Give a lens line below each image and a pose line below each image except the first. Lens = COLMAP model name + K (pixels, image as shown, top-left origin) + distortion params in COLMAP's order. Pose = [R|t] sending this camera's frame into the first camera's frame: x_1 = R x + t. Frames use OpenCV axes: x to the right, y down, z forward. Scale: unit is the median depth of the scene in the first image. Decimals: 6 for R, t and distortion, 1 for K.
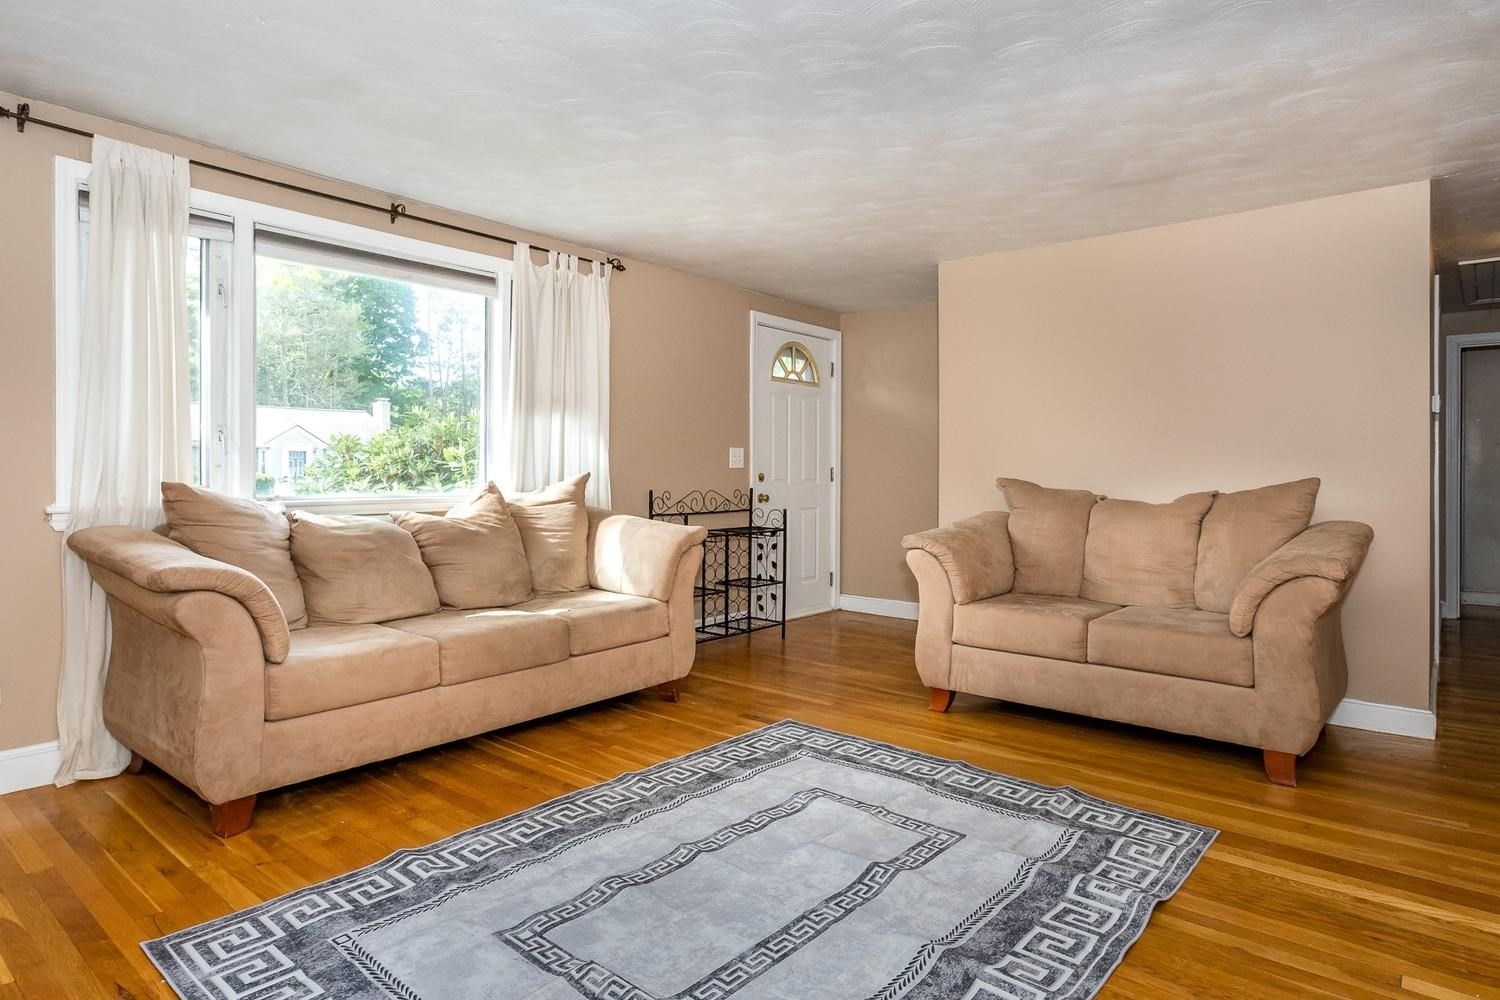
lens RADIAL K [[832.1, 0, 747.6], [0, 832.1, 470.4], [0, 0, 1]] dist [-0.002343, 0.001291]
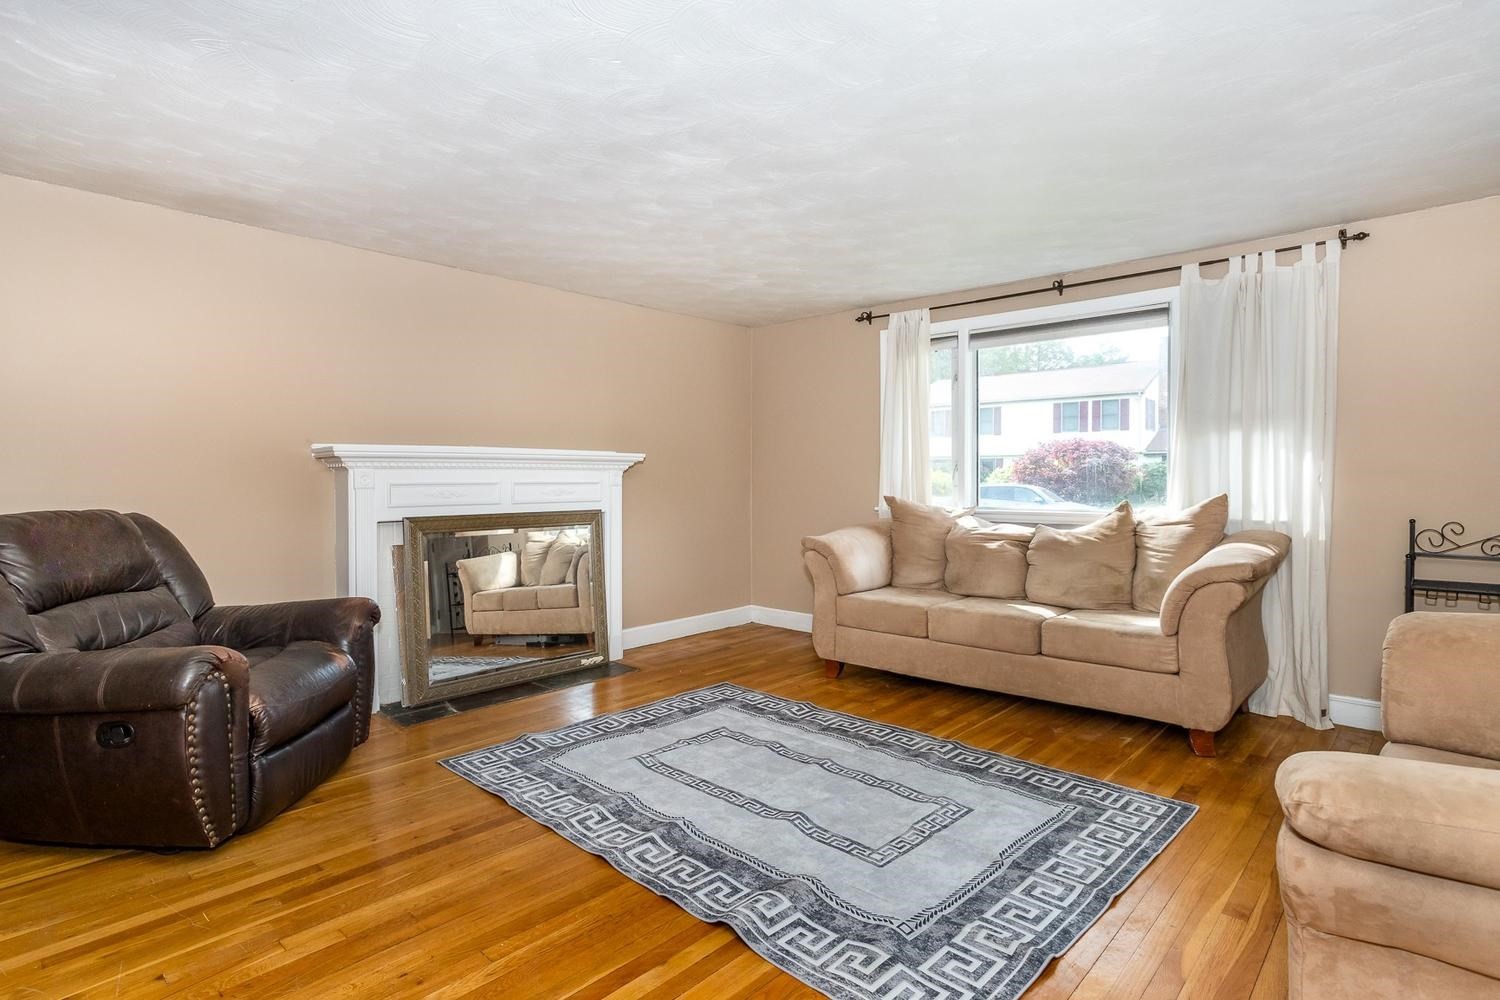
lens RADIAL K [[773.8, 0, 752.3], [0, 773.8, 482.5], [0, 0, 1]] dist [-0.001287, 0.000425]
pose [[-0.035438, 0.004341, -0.999362, 0.994415], [0.004737, 0.999980, 0.004176, -0.024075], [0.999361, -0.004586, -0.035458, 0.730876]]
